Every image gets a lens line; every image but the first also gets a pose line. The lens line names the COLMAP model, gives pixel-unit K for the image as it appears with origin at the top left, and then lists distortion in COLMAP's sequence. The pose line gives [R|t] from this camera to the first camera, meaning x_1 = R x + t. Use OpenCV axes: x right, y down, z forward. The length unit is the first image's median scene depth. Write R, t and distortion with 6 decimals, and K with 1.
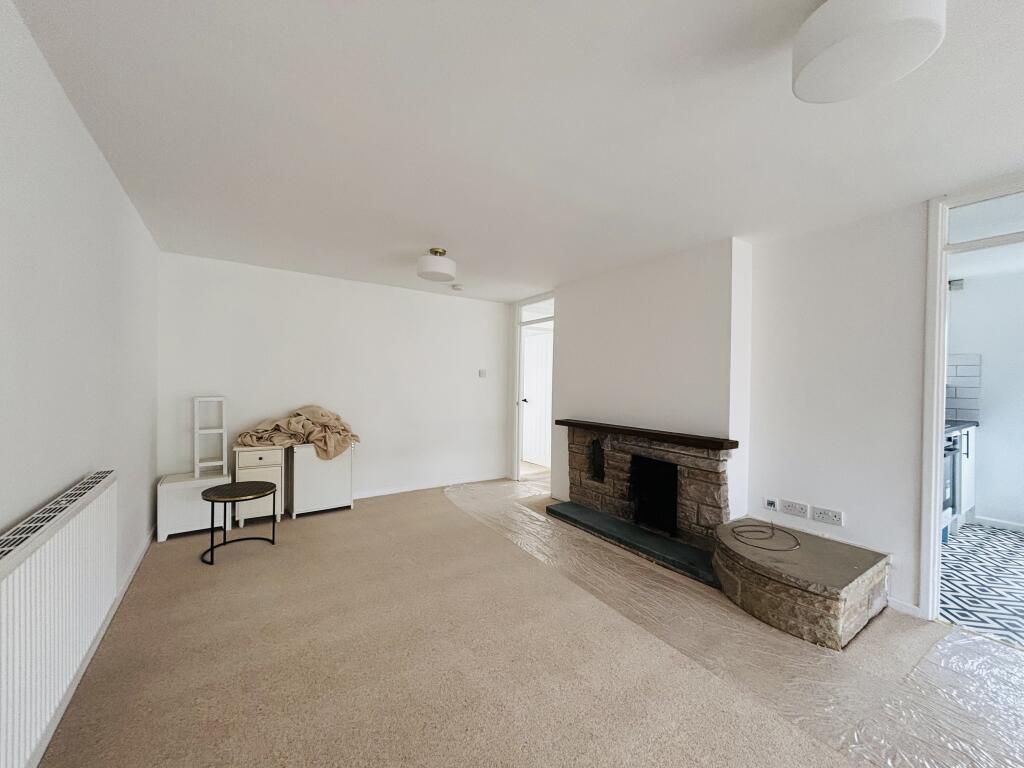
lens RADIAL K [[410.7, 0, 513.0], [0, 410.7, 384.4], [0, 0, 1]] dist [-0.000414, -0.000003]
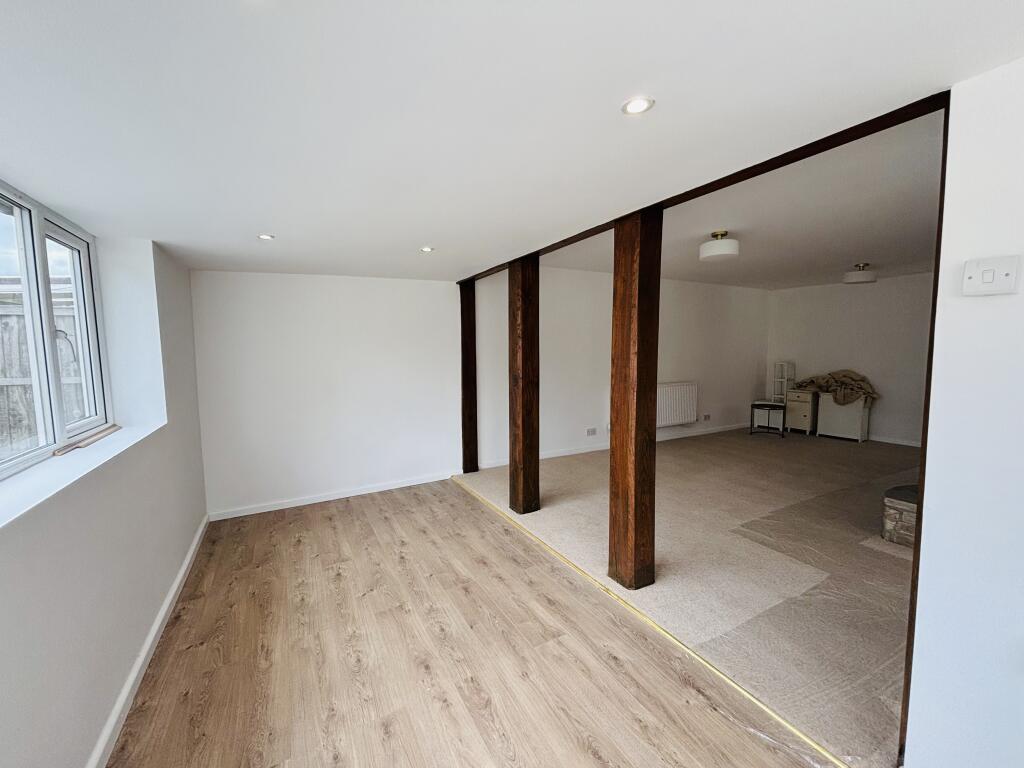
lens RADIAL K [[410.7, 0, 511.9], [0, 410.7, 386.8], [0, 0, 1]] dist [-0.000414, -0.000003]
pose [[-0.090570, 0.073462, -0.993177, 1.217165], [-0.002678, 0.997254, 0.074007, 0.007135], [0.995887, 0.009362, -0.090124, -0.083460]]
